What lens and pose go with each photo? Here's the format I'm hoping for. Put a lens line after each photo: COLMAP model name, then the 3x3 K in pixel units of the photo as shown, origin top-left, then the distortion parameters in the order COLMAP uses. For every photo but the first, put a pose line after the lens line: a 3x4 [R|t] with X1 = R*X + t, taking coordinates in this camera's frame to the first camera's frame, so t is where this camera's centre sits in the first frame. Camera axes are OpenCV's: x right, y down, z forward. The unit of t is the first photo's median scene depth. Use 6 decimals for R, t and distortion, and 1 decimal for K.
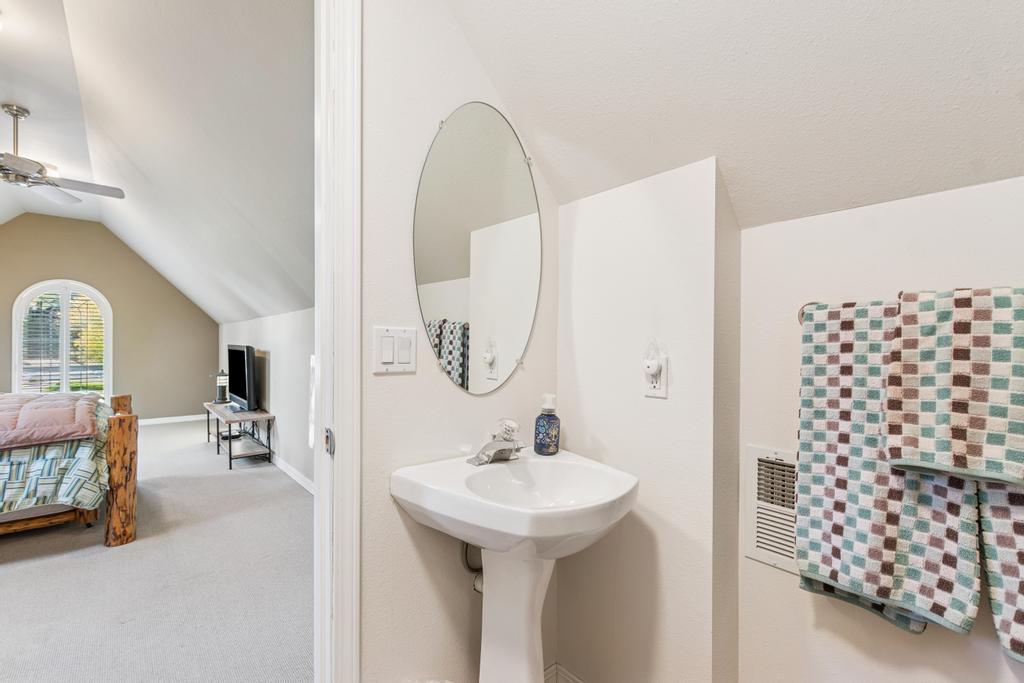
lens RADIAL K [[441.7, 0, 507.9], [0, 441.7, 338.3], [0, 0, 1]] dist [0.005105, -0.001161]
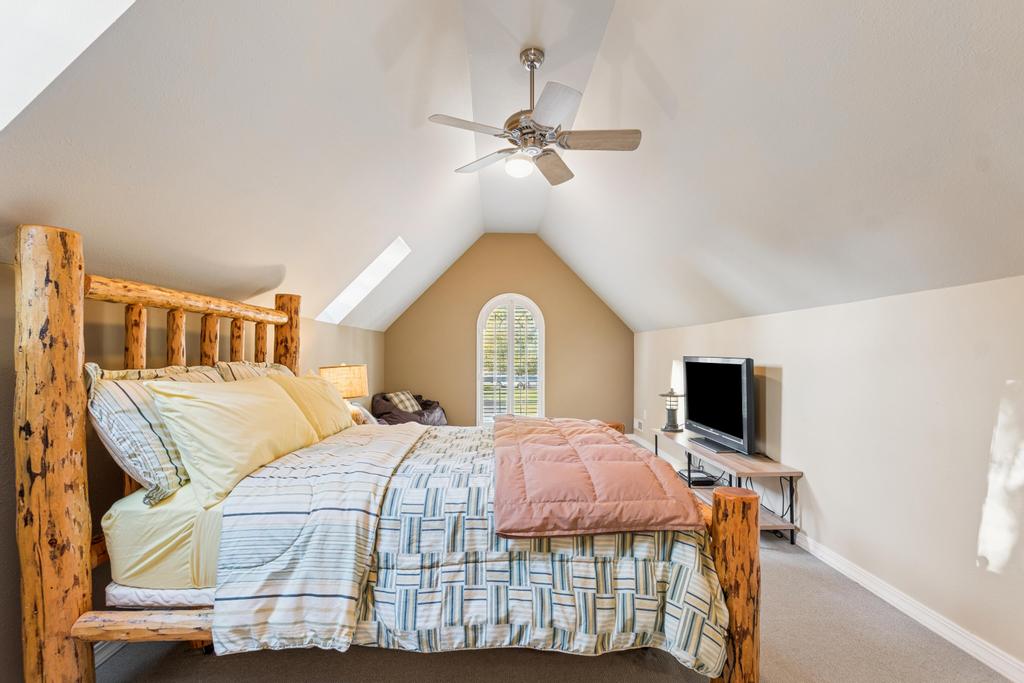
lens RADIAL K [[441.7, 0, 513.2], [0, 441.7, 346.6], [0, 0, 1]] dist [0.005105, -0.001161]
pose [[0.784398, -0.011649, -0.620149, -0.770554], [0.007778, 0.999930, -0.008946, 0.003370], [0.620210, 0.002194, 0.784433, 0.433733]]
